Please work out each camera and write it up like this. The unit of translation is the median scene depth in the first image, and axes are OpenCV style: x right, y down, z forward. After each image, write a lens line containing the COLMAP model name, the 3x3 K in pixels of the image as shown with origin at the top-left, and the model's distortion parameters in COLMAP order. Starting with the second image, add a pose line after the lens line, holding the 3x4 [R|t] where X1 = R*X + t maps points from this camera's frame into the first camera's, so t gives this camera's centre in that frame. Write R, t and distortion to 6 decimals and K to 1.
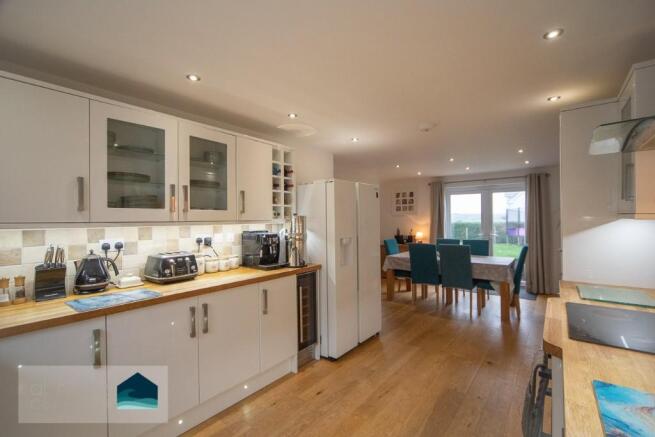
lens RADIAL K [[296.4, 0, 327.5], [0, 296.4, 218.5], [0, 0, 1]] dist [-0.003201, -0.000054]
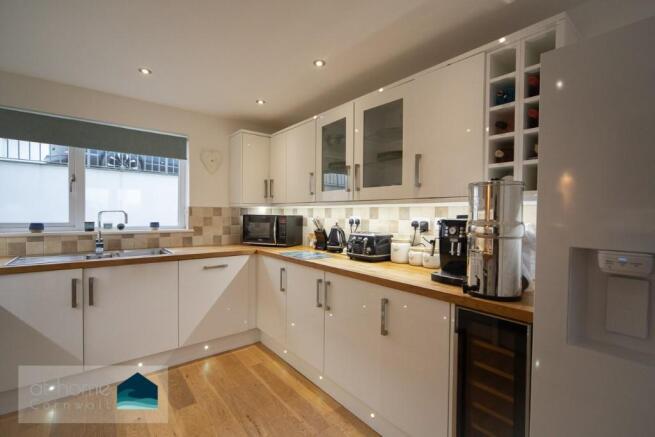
lens RADIAL K [[296.4, 0, 327.5], [0, 296.4, 218.5], [0, 0, 1]] dist [-0.003201, -0.000054]
pose [[-0.234230, 0.020913, -0.971956, 0.471568], [-0.009513, 0.999671, 0.023802, 0.043984], [0.972135, 0.014822, -0.233954, 1.037930]]
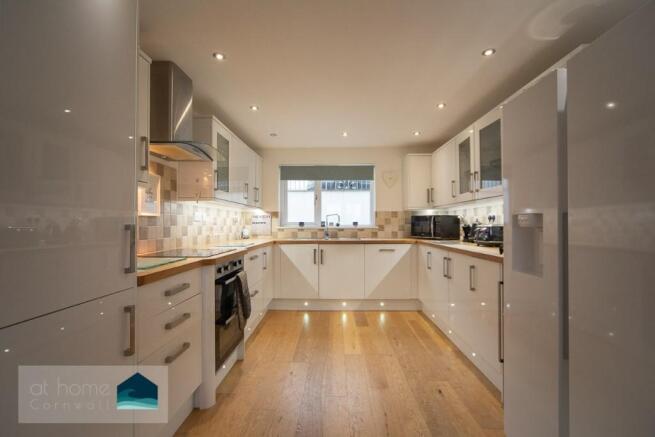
lens RADIAL K [[296.4, 0, 327.5], [0, 296.4, 218.5], [0, 0, 1]] dist [-0.003201, -0.000054]
pose [[-0.805347, -0.002603, -0.592798, 0.742243], [0.006777, 0.999885, -0.013597, 0.098998], [0.592765, -0.014968, -0.805236, 1.508393]]
